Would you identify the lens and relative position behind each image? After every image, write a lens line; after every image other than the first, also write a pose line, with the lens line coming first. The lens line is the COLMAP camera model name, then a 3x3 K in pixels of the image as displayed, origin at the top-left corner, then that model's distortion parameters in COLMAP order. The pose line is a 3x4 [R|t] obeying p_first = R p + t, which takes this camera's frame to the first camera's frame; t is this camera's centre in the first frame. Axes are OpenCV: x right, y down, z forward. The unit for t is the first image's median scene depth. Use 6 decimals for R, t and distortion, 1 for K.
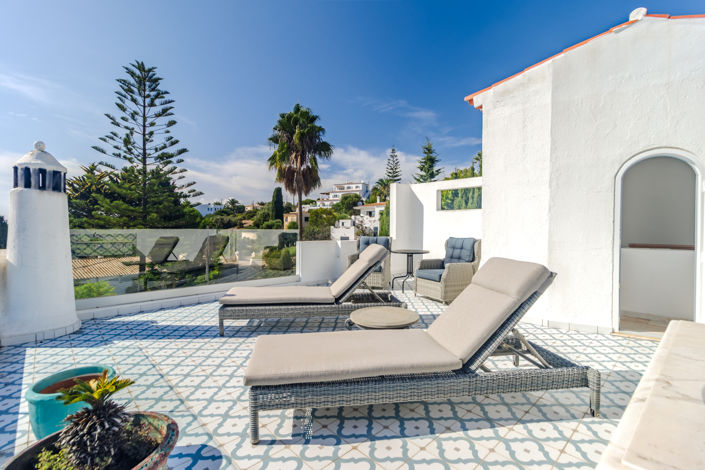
lens RADIAL K [[330.9, 0, 350.5], [0, 330.9, 232.2], [0, 0, 1]] dist [0.010984, -0.000613]
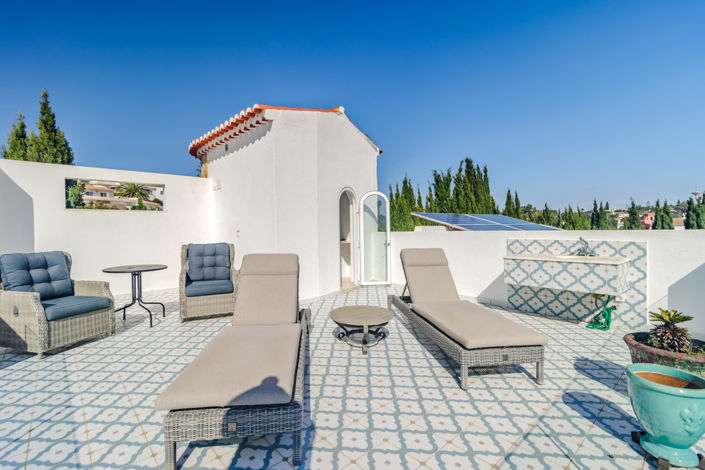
lens RADIAL K [[330.9, 0, 353.6], [0, 330.9, 232.9], [0, 0, 1]] dist [0.010984, -0.000613]
pose [[0.002522, -0.015207, 0.999881, -0.805440], [0.030029, 0.999435, 0.015124, -0.021626], [-0.999546, 0.029988, 0.002977, 0.846685]]
